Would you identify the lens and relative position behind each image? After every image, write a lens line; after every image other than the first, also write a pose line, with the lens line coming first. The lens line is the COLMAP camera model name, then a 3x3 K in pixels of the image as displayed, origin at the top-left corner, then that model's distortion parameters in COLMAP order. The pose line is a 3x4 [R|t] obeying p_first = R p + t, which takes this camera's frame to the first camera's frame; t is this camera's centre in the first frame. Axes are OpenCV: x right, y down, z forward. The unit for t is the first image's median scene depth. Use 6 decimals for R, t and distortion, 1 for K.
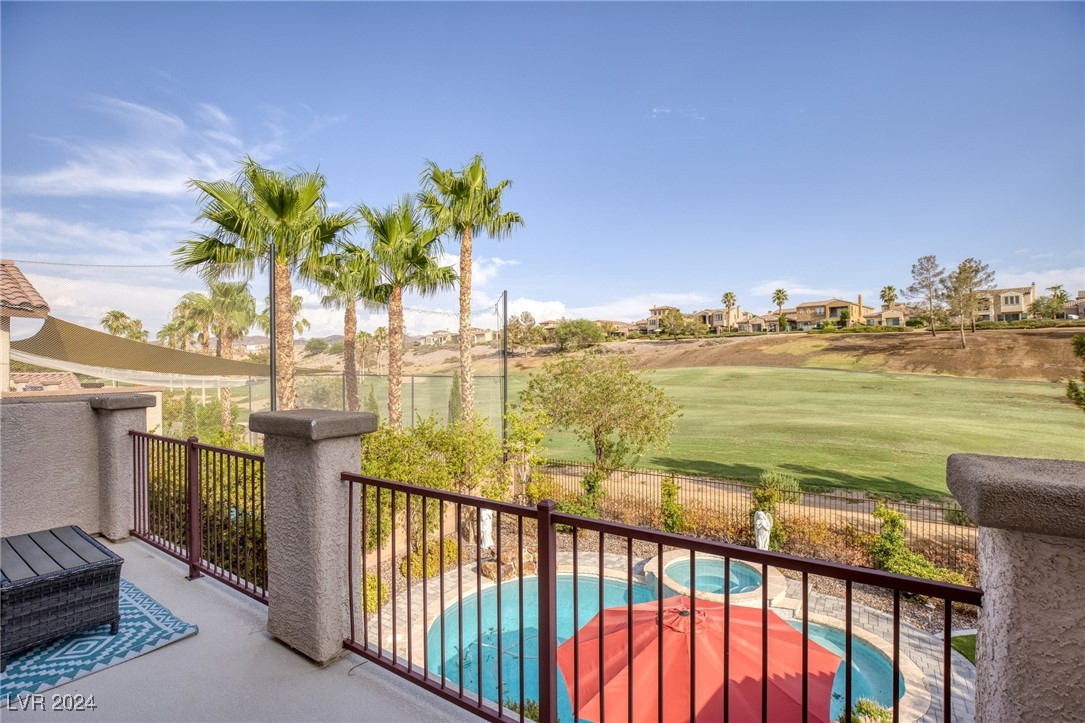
lens RADIAL K [[501.3, 0, 540.8], [0, 501.3, 357.2], [0, 0, 1]] dist [-0.036422, 0.005847]
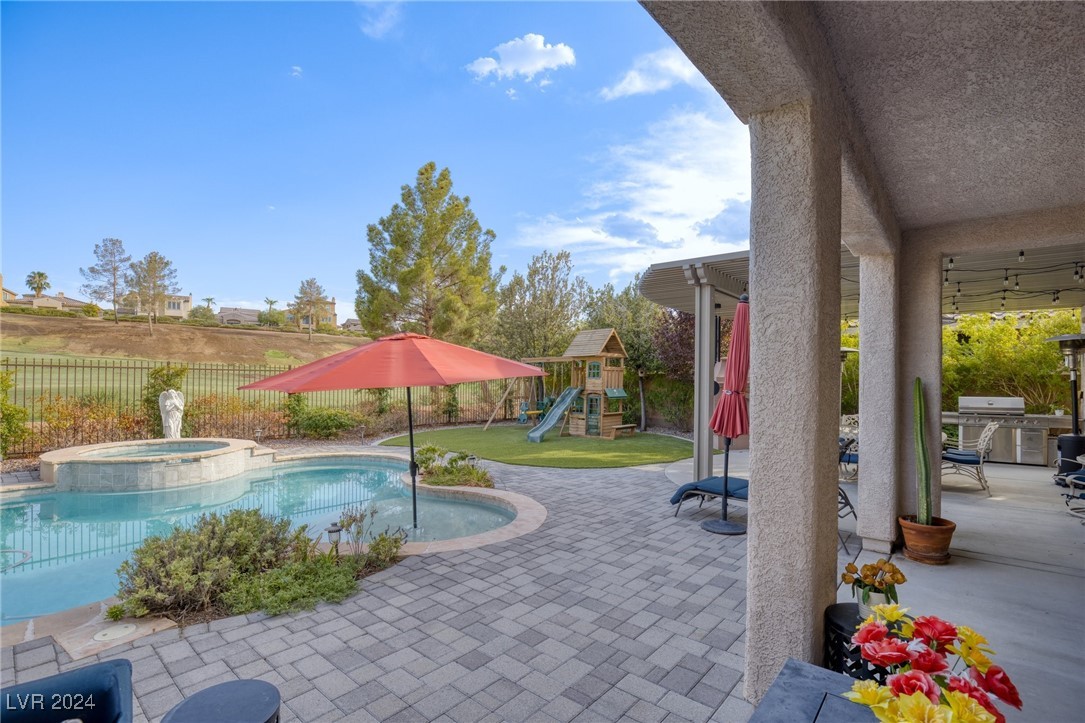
lens RADIAL K [[501.3, 0, 548.3], [0, 501.3, 376.1], [0, 0, 1]] dist [-0.036422, 0.005847]
pose [[0.107749, 0.015395, 0.994059, -0.071158], [-0.021469, 0.999683, -0.013155, 0.069090], [-0.993946, -0.019924, 0.108046, 0.070988]]
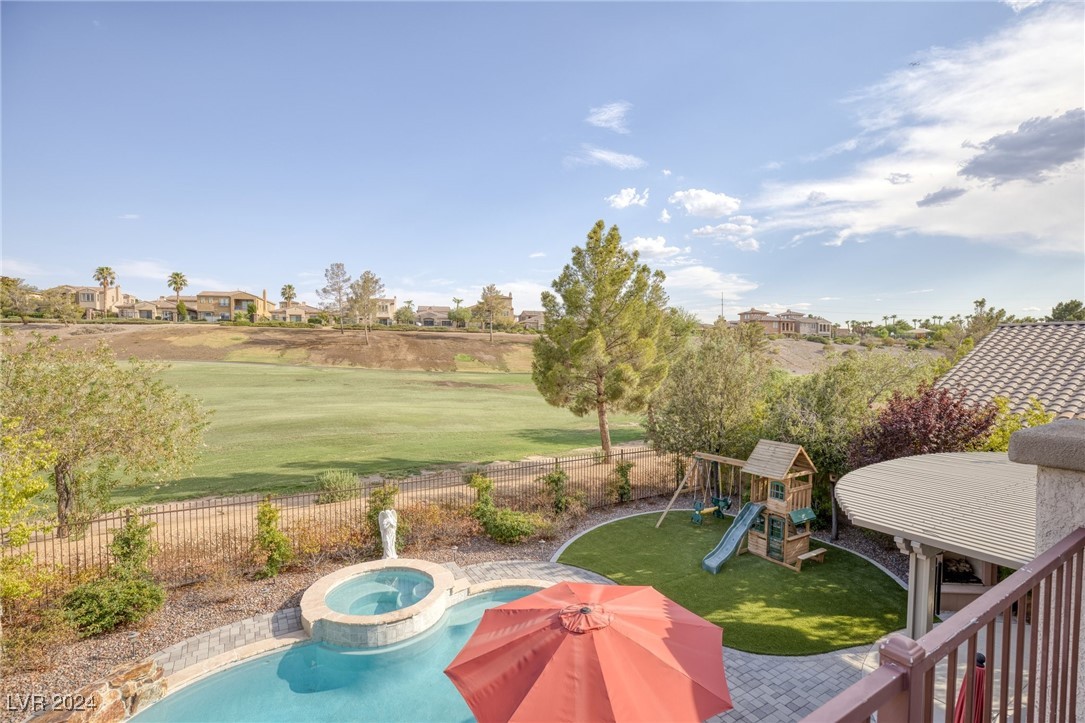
lens RADIAL K [[501.3, 0, 551.3], [0, 501.3, 362.5], [0, 0, 1]] dist [-0.036422, 0.005847]
pose [[0.421070, -0.007450, 0.906998, -0.071520], [-0.013414, 0.999806, 0.014439, 0.001507], [-0.906929, -0.018246, 0.420888, 0.074520]]
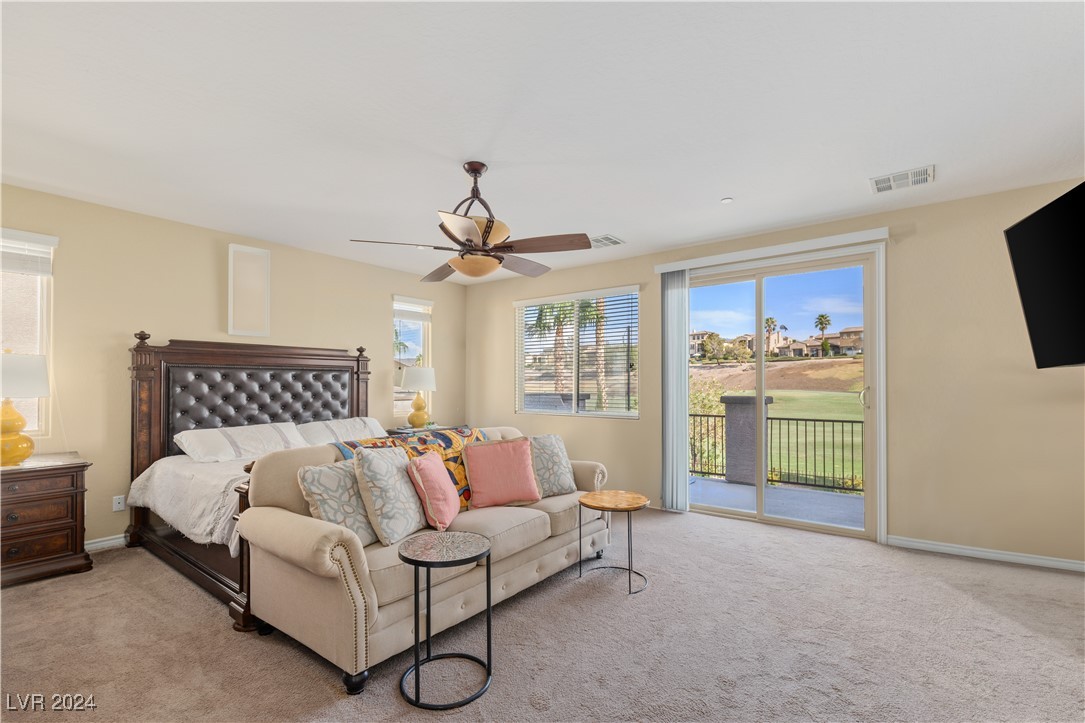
lens RADIAL K [[501.3, 0, 530.4], [0, 501.3, 378.2], [0, 0, 1]] dist [-0.036422, 0.005847]
pose [[0.997242, 0.007397, -0.073846, -0.076113], [-0.007715, 0.999962, -0.004021, 0.001995], [0.073814, 0.004579, 0.997262, -0.093518]]
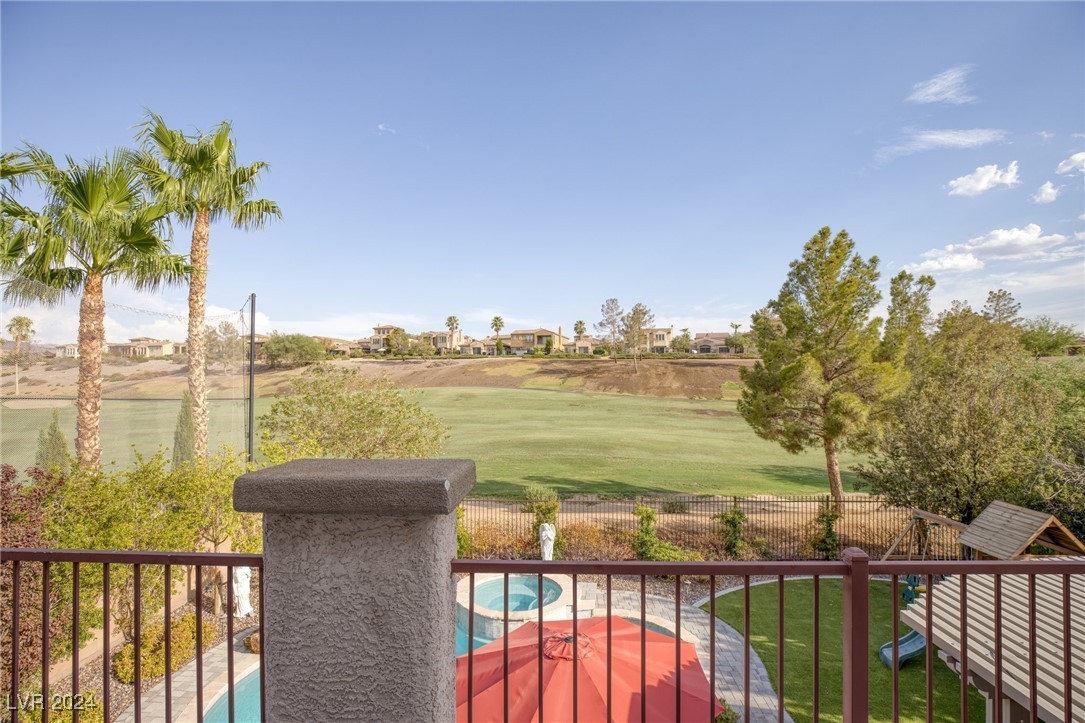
lens RADIAL K [[501.3, 0, 543.9], [0, 501.3, 367.9], [0, 0, 1]] dist [-0.036422, 0.005847]
pose [[0.848815, 0.021464, 0.528253, -0.032010], [-0.011201, 0.999681, -0.022622, 0.000492], [-0.528571, 0.013285, 0.848785, 0.021430]]
